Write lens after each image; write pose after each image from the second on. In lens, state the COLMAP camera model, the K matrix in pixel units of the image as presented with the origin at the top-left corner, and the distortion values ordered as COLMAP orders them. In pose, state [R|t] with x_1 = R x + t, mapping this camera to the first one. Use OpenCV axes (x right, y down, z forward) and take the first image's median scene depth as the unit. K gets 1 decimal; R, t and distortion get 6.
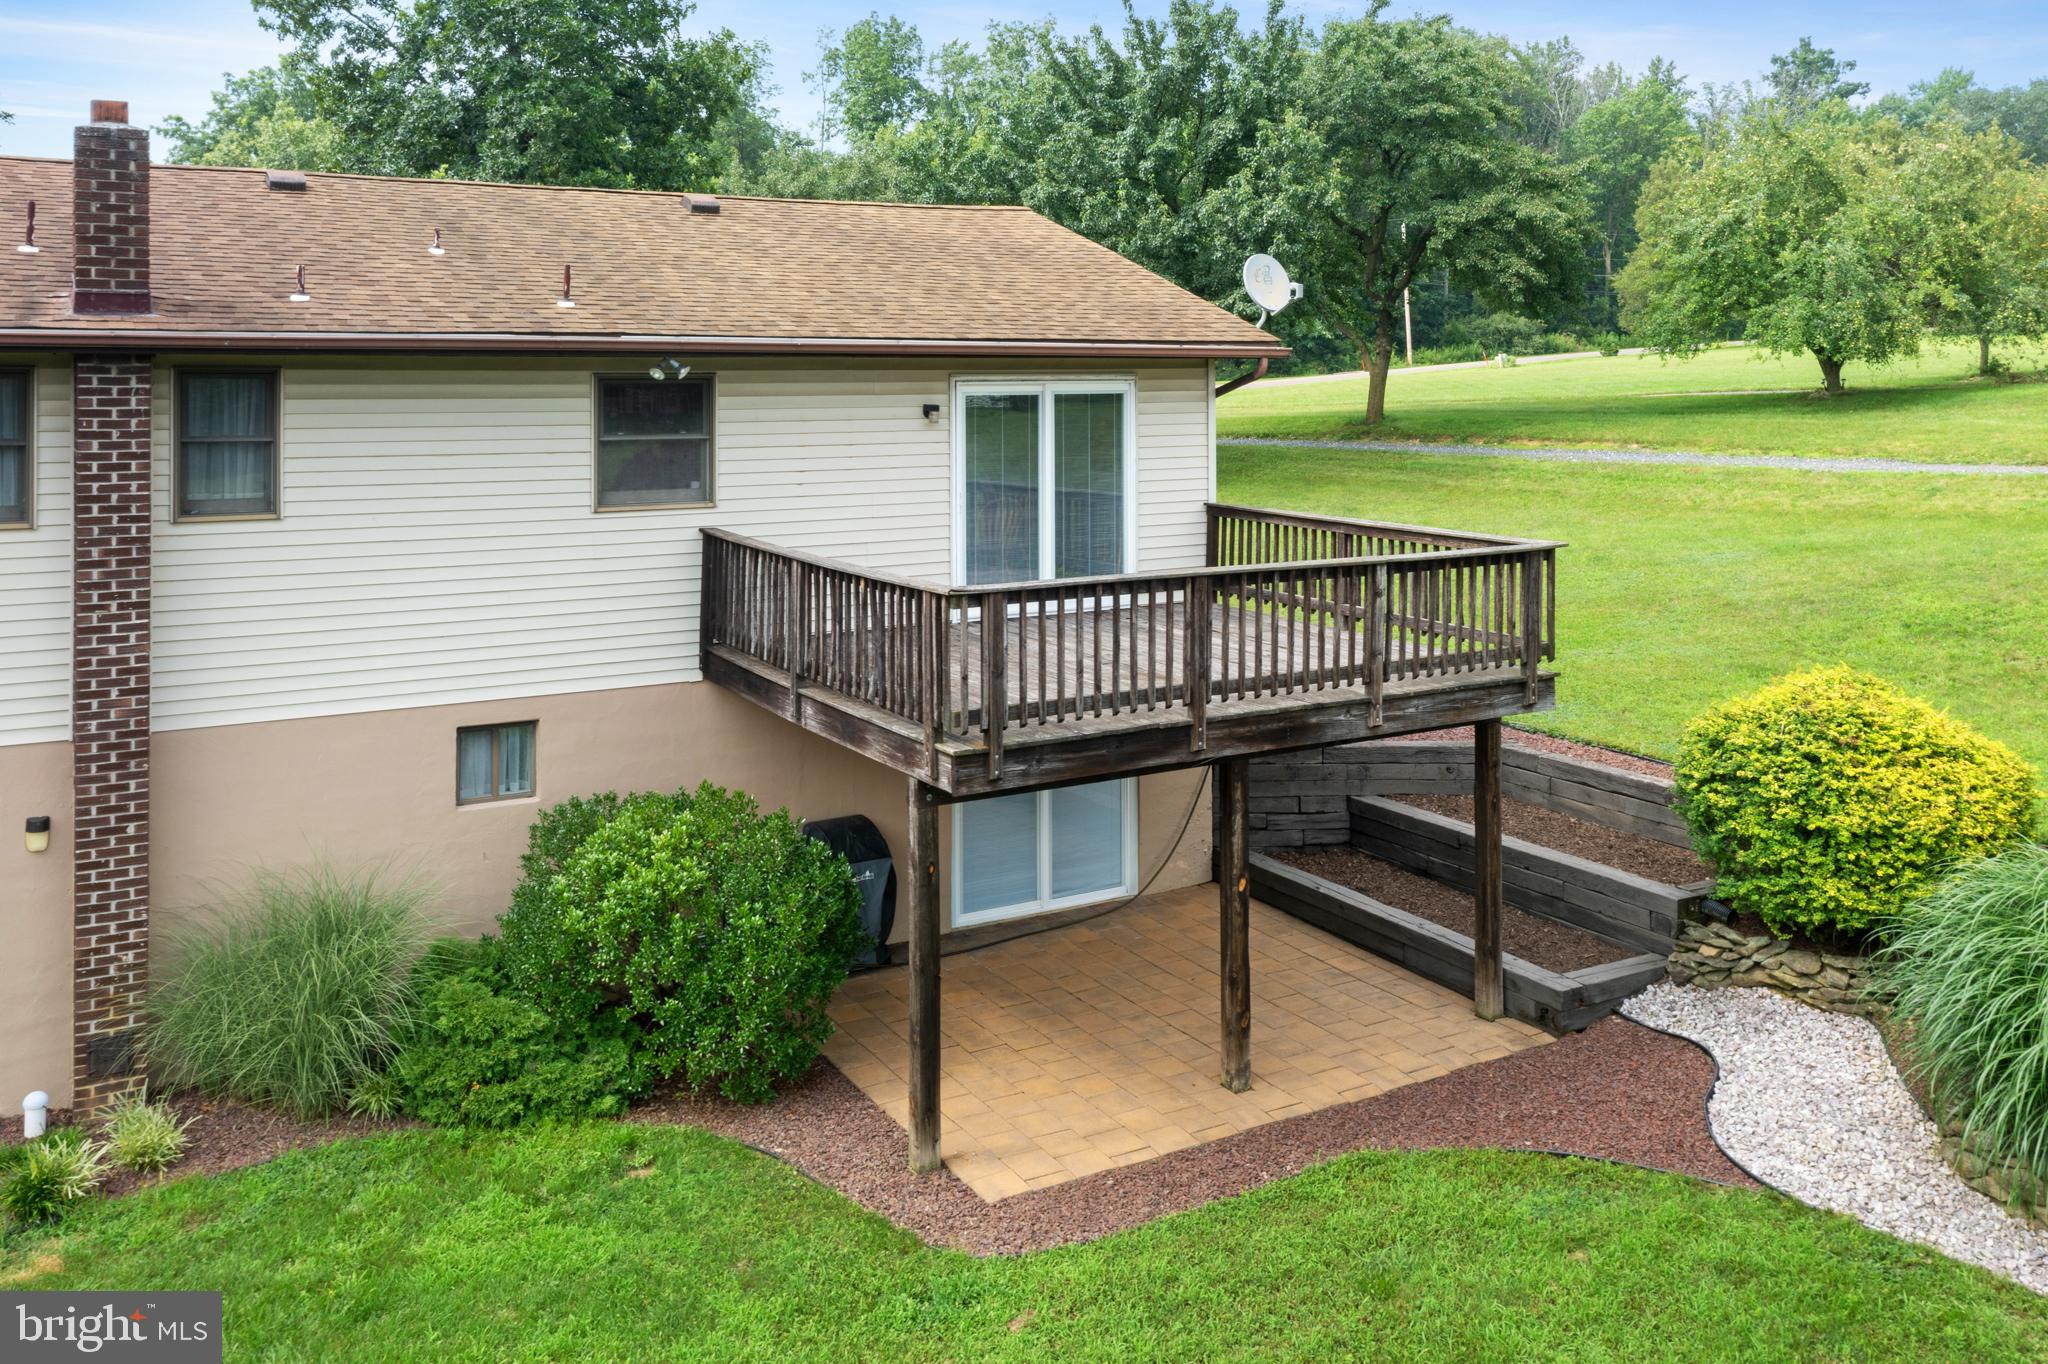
lens RADIAL K [[1634.3, 0, 974.6], [0, 1634.3, 382.1], [0, 0, 1]] dist [-0.006750, -0.000012]
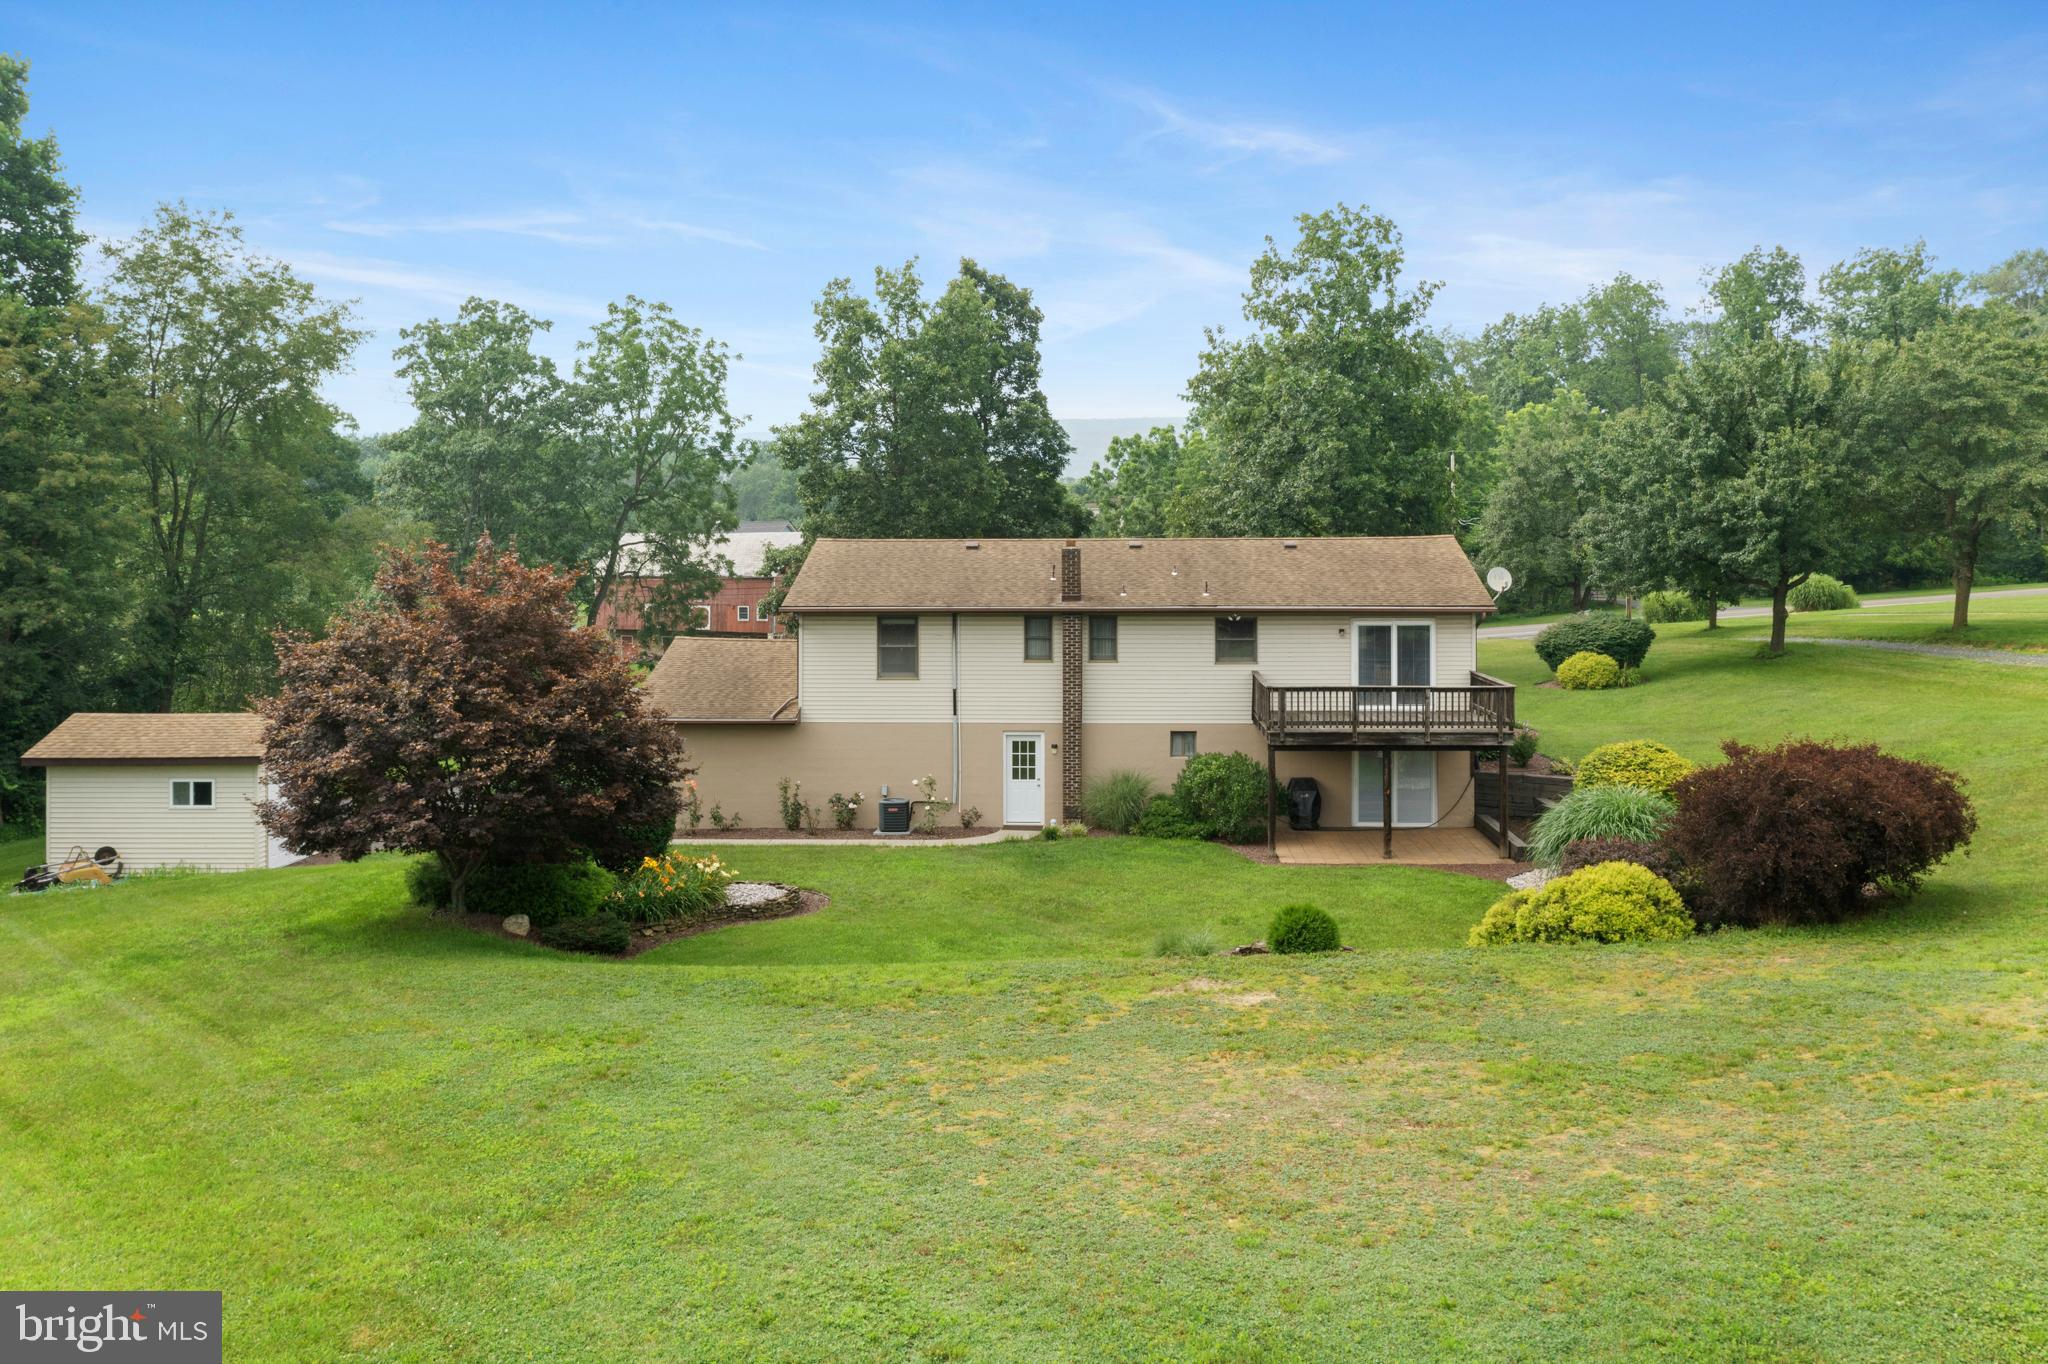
lens RADIAL K [[1634.3, 0, 1024.6], [0, 1634.3, 583.4], [0, 0, 1]] dist [-0.006750, -0.000012]
pose [[0.834844, 0.005495, -0.550459, 1.187242], [0.002188, 0.999909, 0.013299, -0.115298], [0.550482, -0.012307, 0.834756, -1.787867]]
